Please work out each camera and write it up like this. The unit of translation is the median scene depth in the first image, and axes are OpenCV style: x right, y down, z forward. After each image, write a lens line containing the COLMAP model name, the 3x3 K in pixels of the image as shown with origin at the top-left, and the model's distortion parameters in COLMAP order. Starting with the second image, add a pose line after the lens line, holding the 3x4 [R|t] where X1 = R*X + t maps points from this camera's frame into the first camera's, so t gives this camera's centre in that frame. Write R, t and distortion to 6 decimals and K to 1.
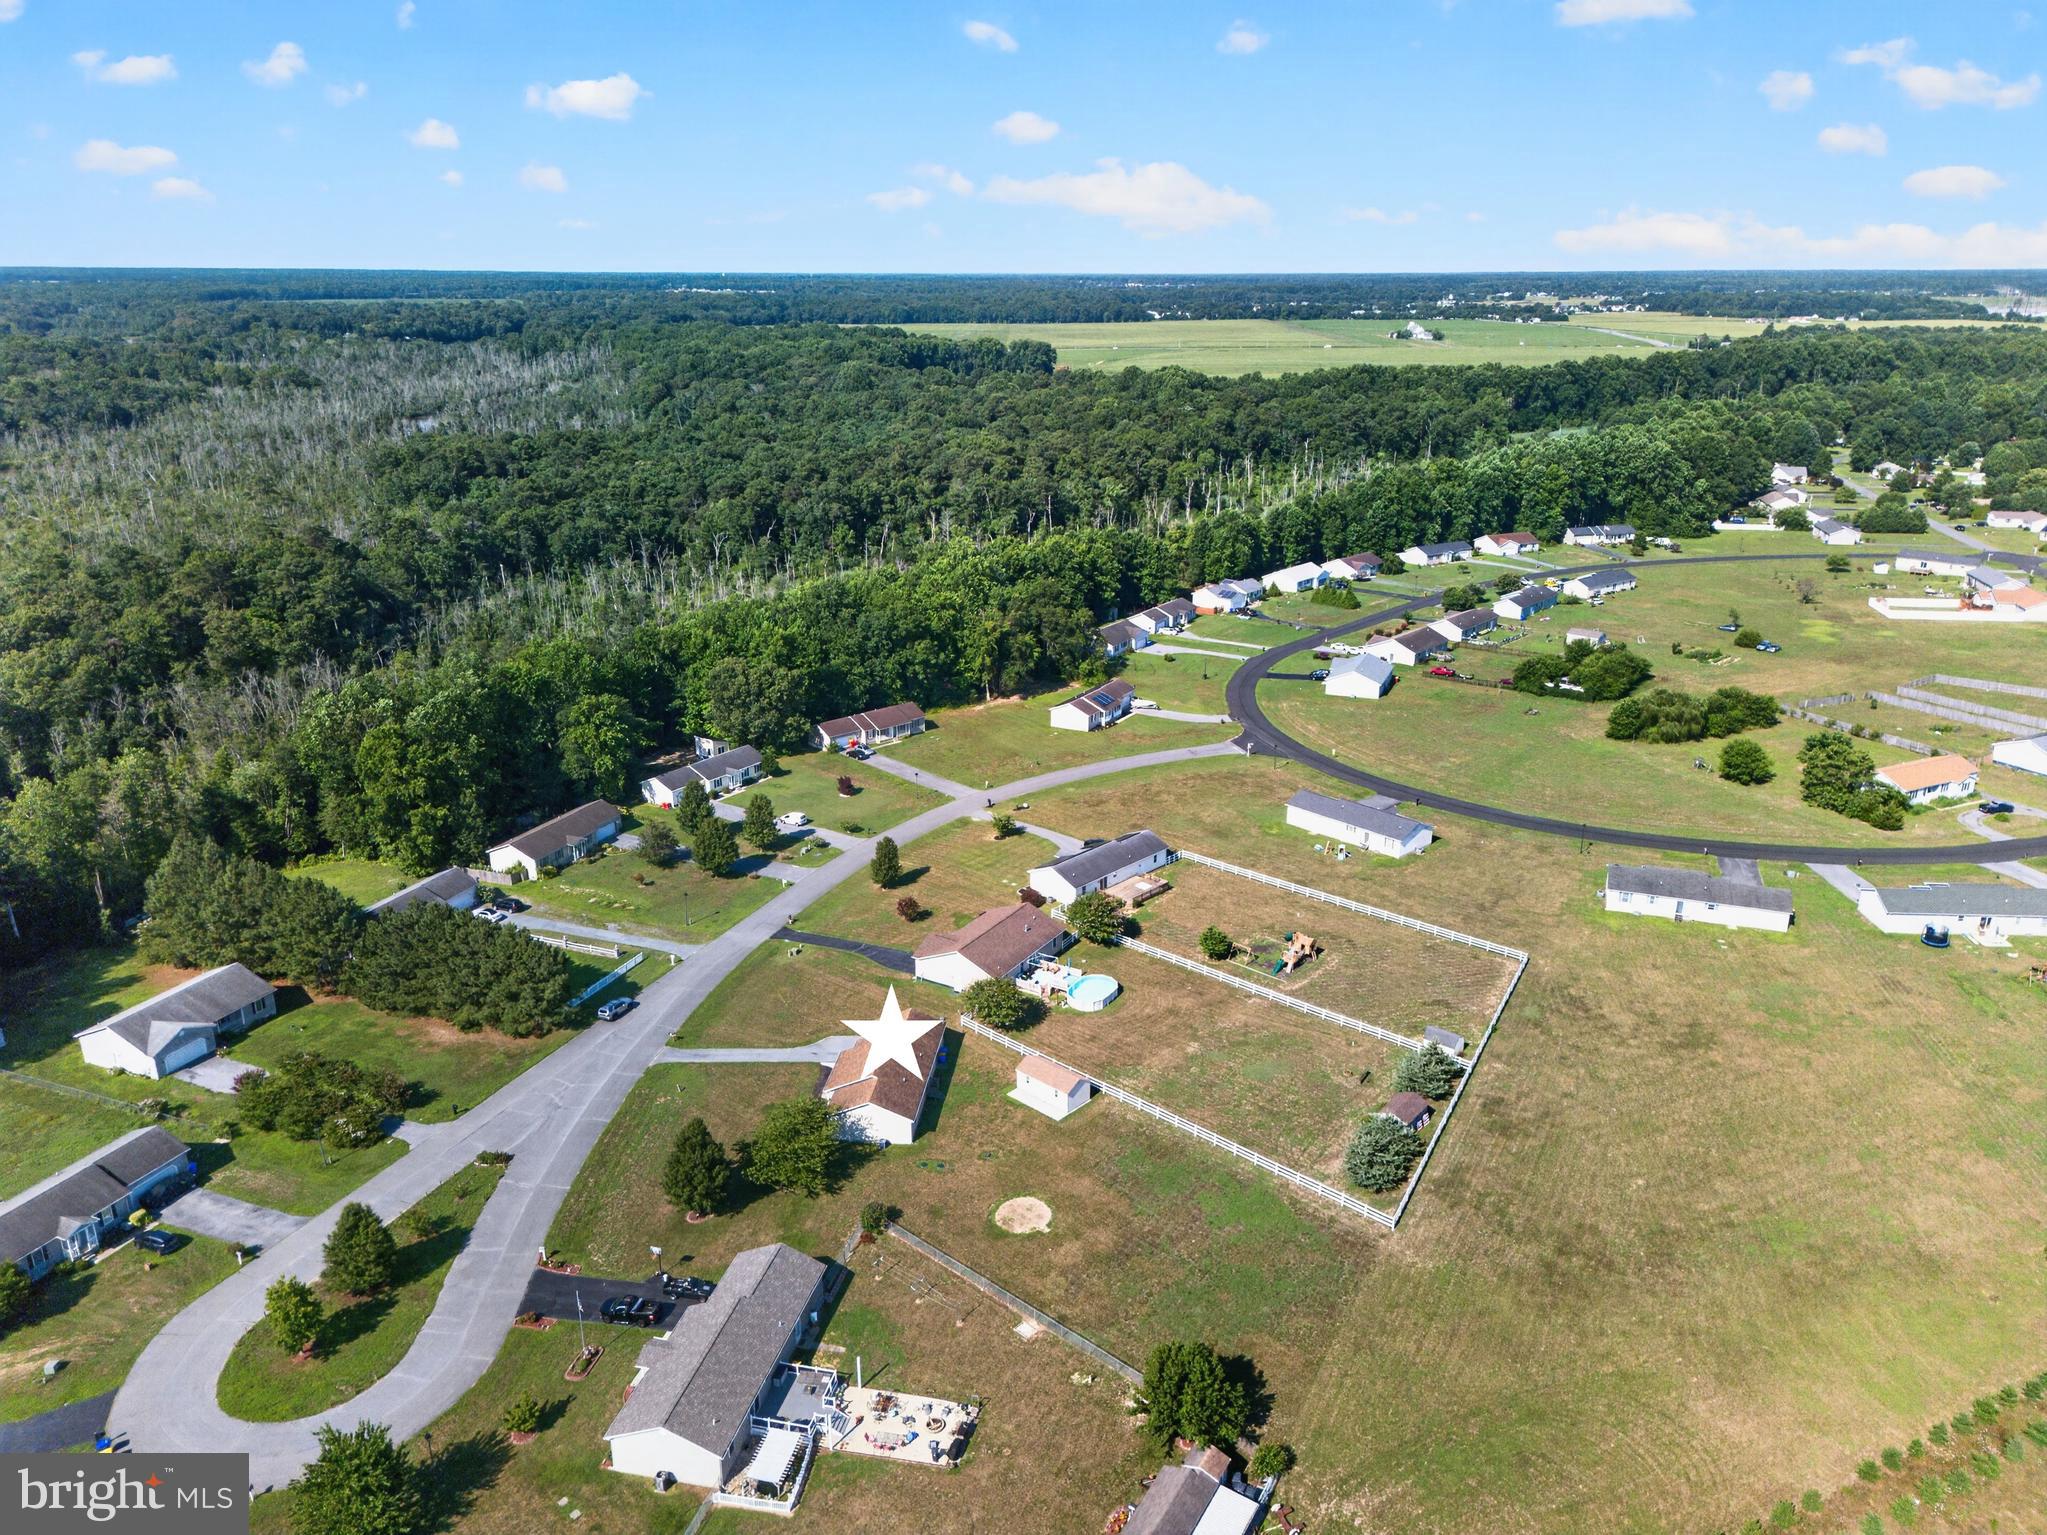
lens RADIAL K [[1428.9, 0, 1029.0], [0, 1428.9, 771.3], [0, 0, 1]] dist [0.090591, -0.094103]
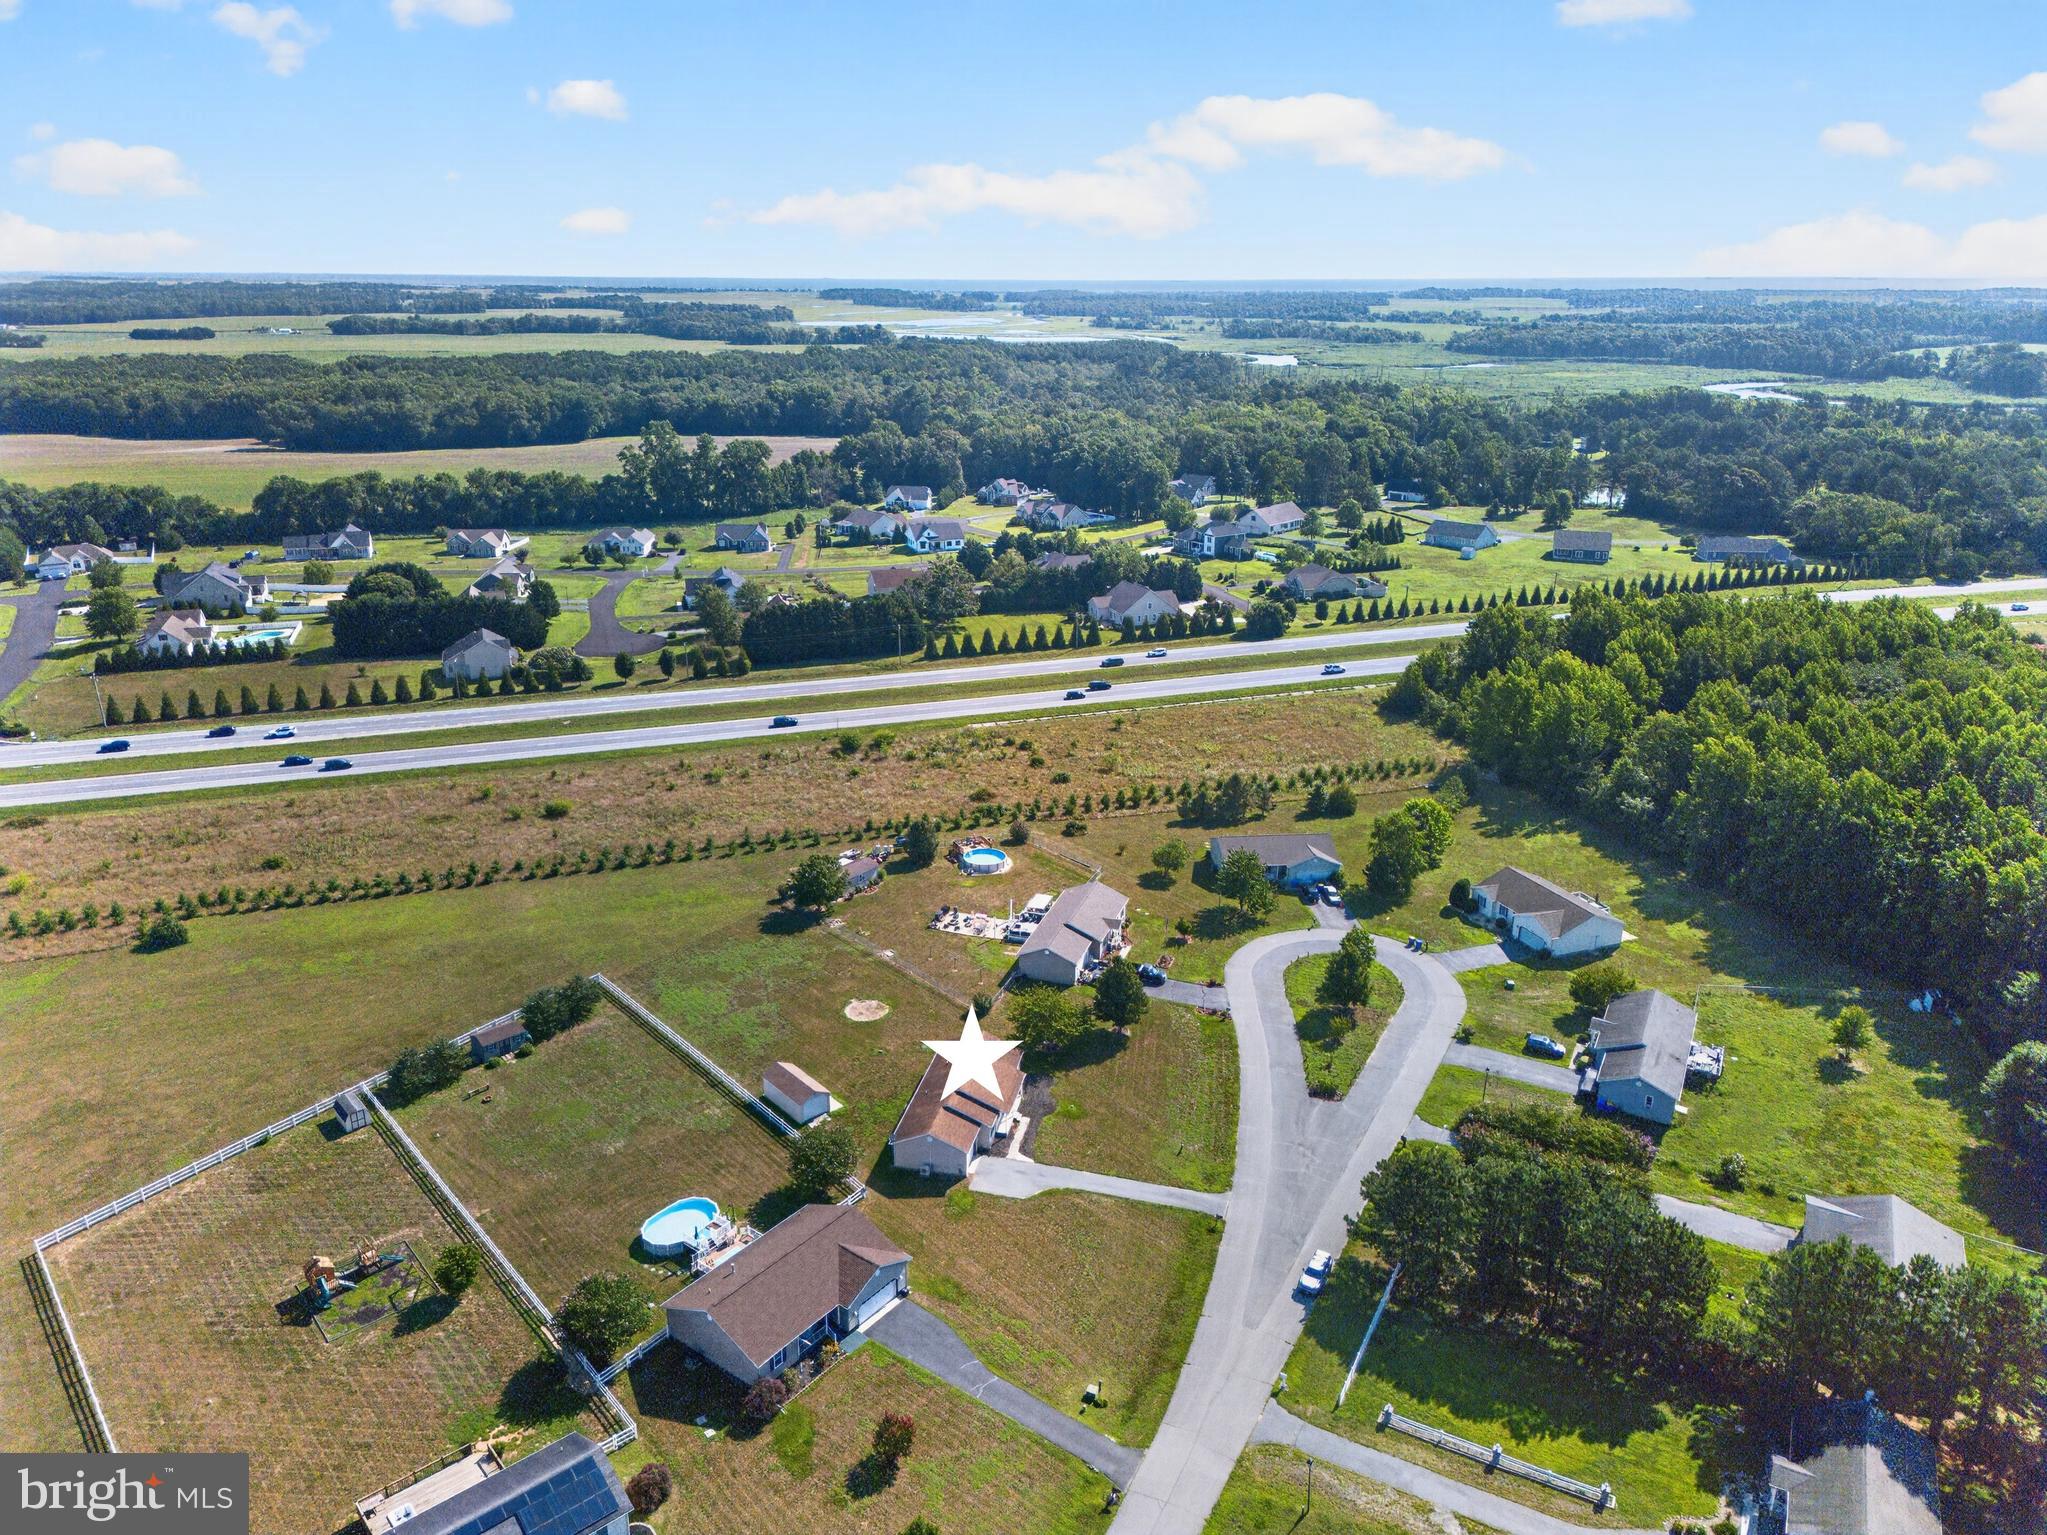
lens RADIAL K [[1432.6, 0, 1026.8], [0, 1432.6, 773.7], [0, 0, 1]] dist [0.084021, -0.089492]
pose [[-0.995064, -0.036688, 0.092203, -0.114739], [0.028318, 0.785527, 0.618179, -0.287715], [-0.095107, 0.617739, -0.780611, 0.829788]]
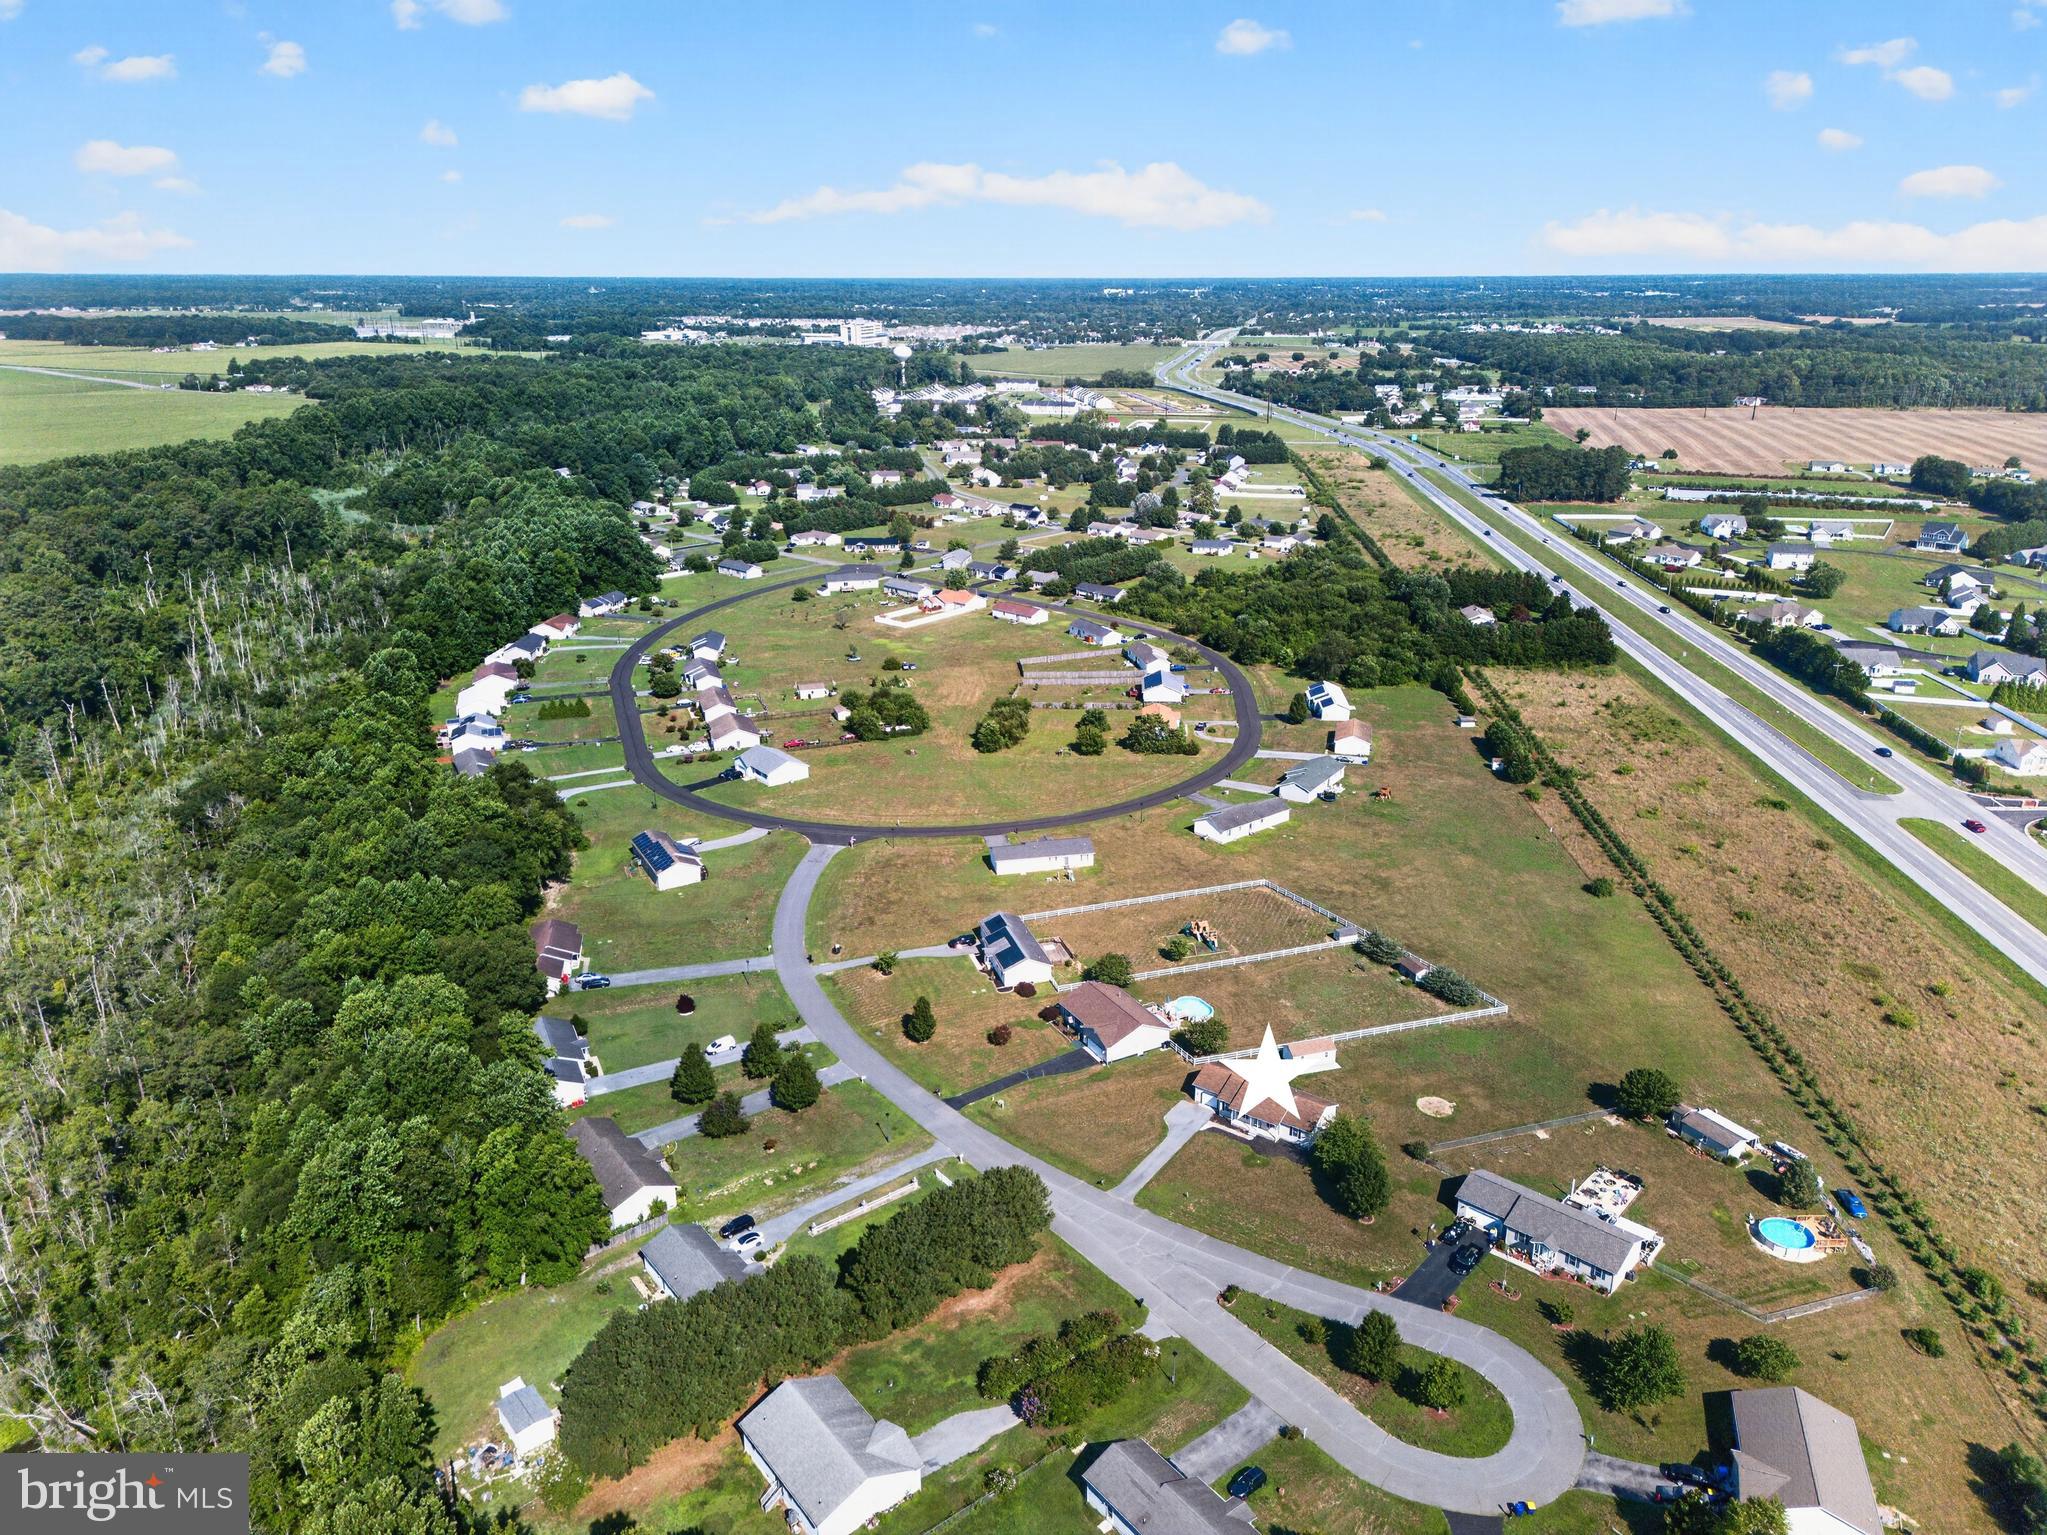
lens RADIAL K [[1428.9, 0, 1029.0], [0, 1428.9, 771.3], [0, 0, 1]] dist [0.090591, -0.094103]
pose [[0.500585, -0.284357, 0.817653, -0.640858], [0.285605, 0.945878, 0.154096, -0.187204], [-0.817218, 0.156387, 0.554706, 0.189227]]
